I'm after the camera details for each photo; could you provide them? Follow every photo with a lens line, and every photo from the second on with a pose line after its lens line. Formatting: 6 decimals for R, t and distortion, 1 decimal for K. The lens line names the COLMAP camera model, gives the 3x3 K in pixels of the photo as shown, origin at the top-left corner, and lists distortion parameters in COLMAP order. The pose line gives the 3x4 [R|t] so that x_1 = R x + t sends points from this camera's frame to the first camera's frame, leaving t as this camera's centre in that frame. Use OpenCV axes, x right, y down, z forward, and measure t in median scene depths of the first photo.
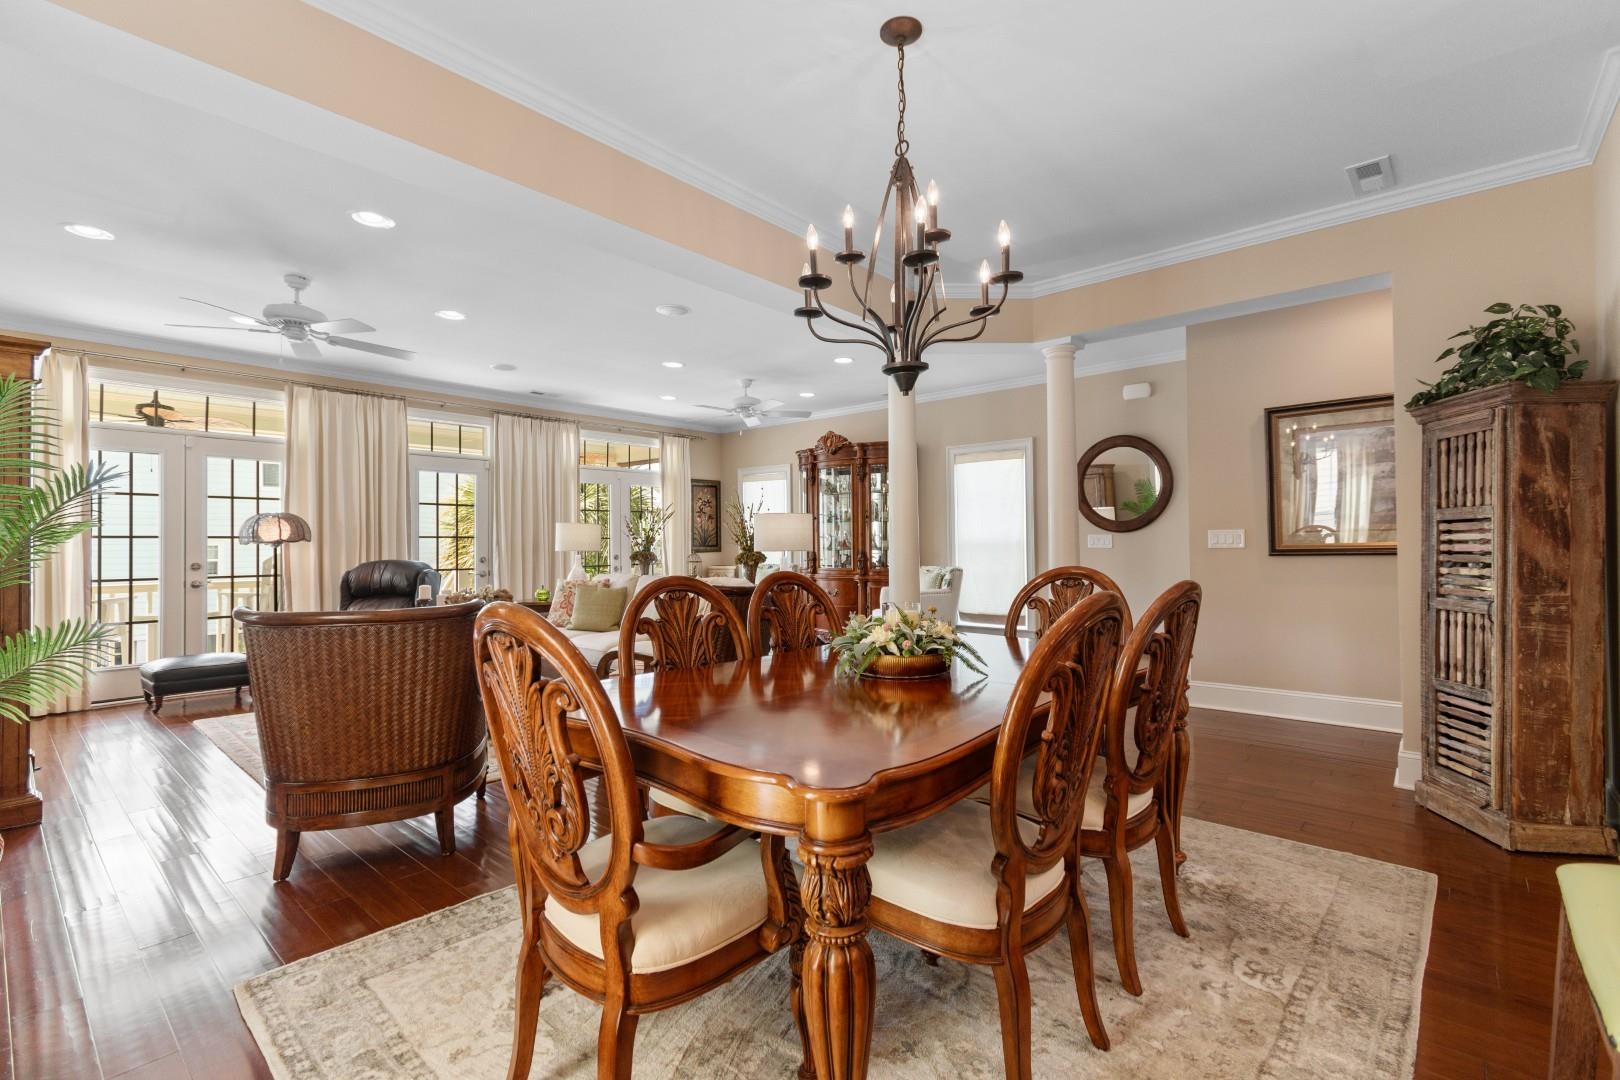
lens RADIAL K [[721.5, 0, 810.0], [0, 721.5, 538.9], [0, 0, 1]] dist [0.003793, -0.000186]
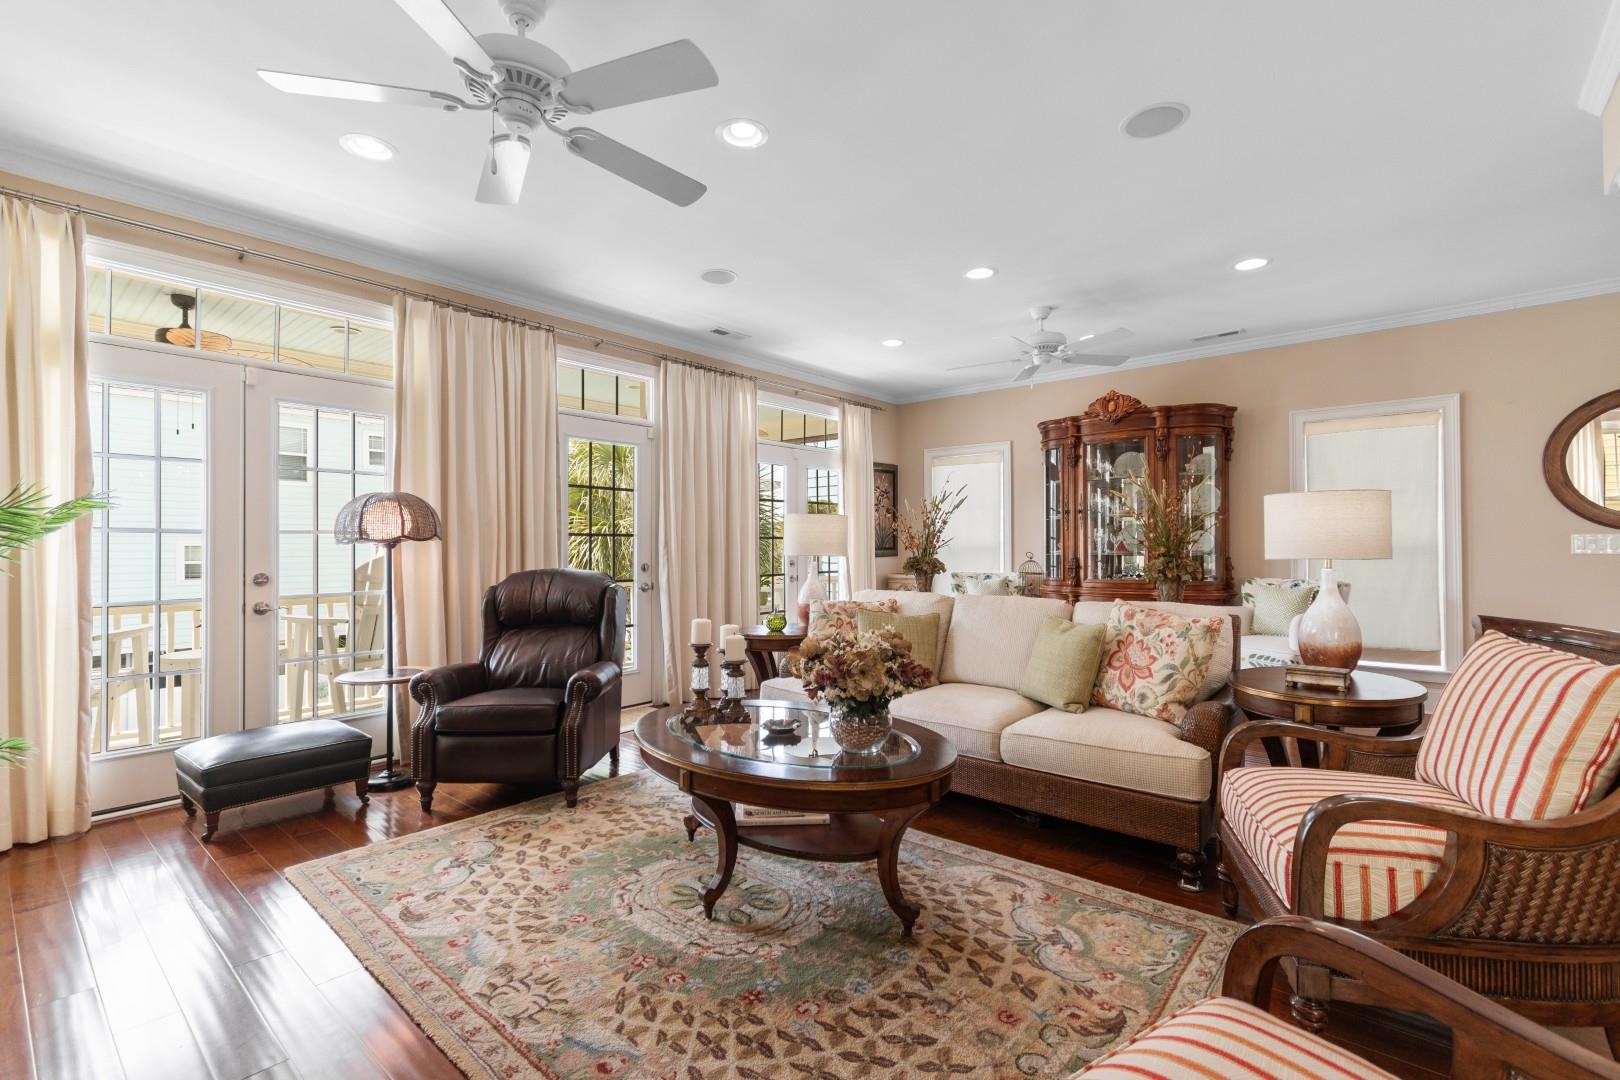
lens RADIAL K [[721.5, 0, 810.3], [0, 721.5, 544.4], [0, 0, 1]] dist [0.003793, -0.000186]
pose [[0.999946, 0.003045, 0.009893, -0.363750], [-0.003071, 0.999992, 0.002568, 0.005048], [-0.009885, -0.002598, 0.999948, 0.356909]]
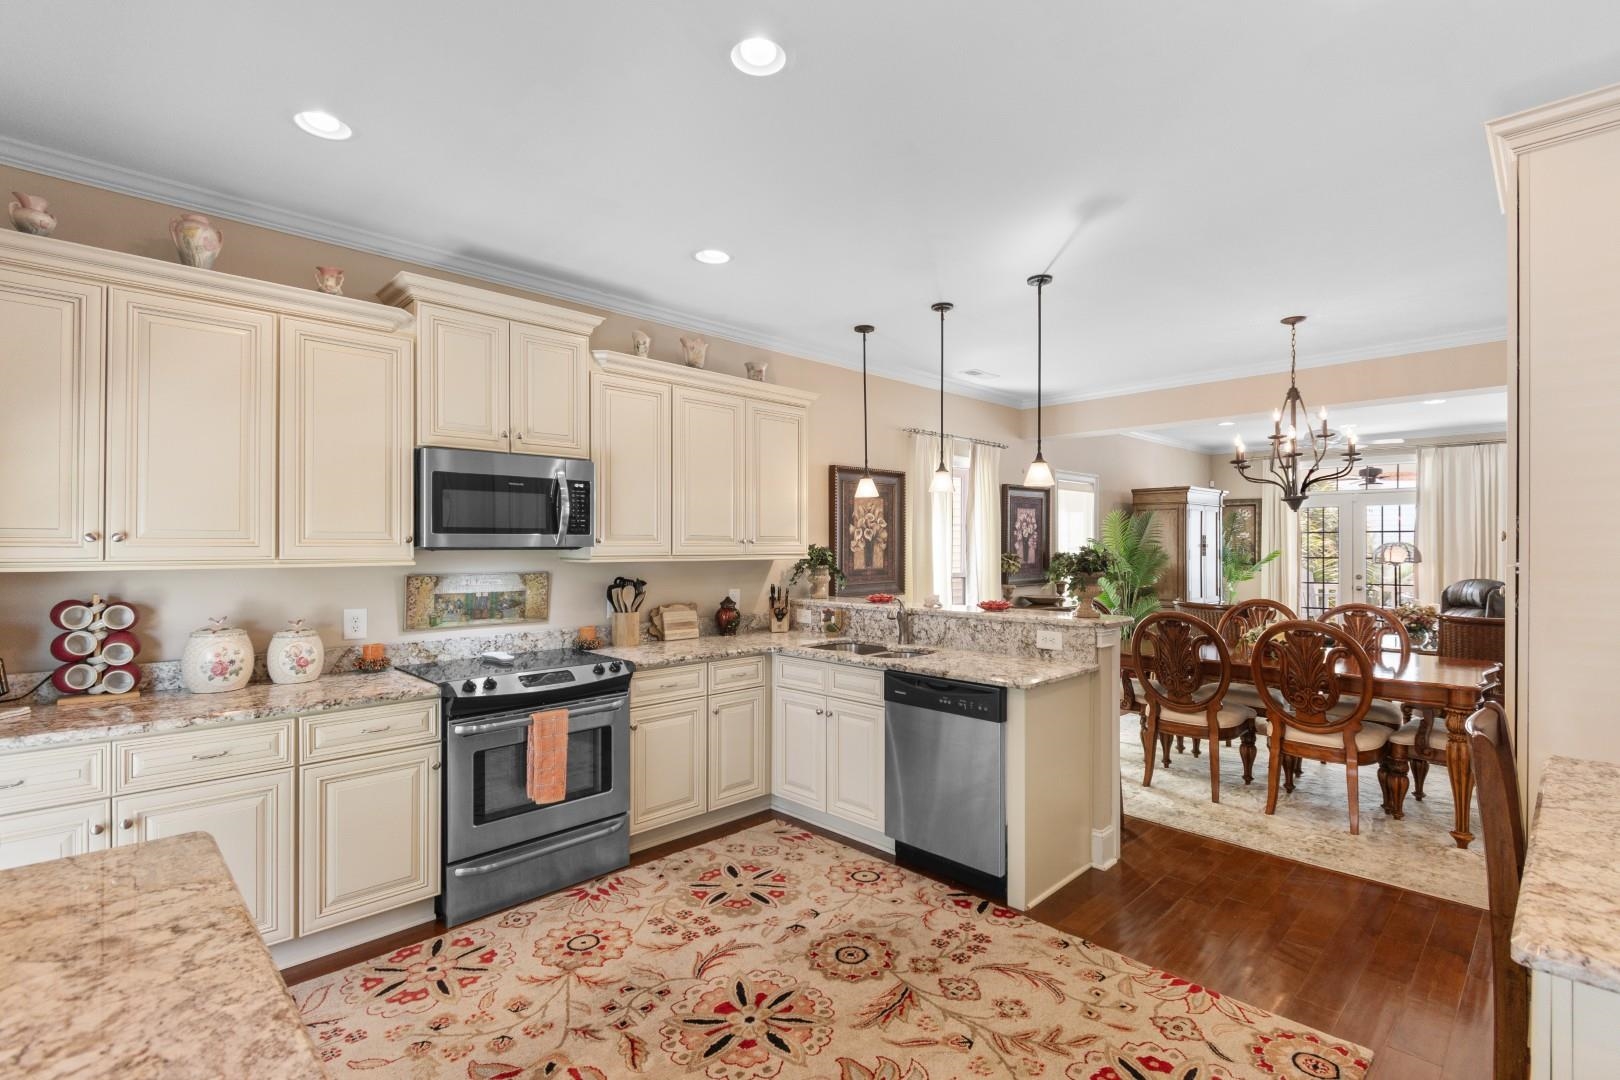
lens RADIAL K [[762.5, 0, 821.4], [0, 762.5, 545.1], [0, 0, 1]] dist [-0.002649, -0.001918]
pose [[-0.079605, 0.008784, -0.996788, 0.836458], [0.011356, 0.999904, 0.007905, -0.054088], [0.996762, -0.010690, -0.079697, -0.030367]]
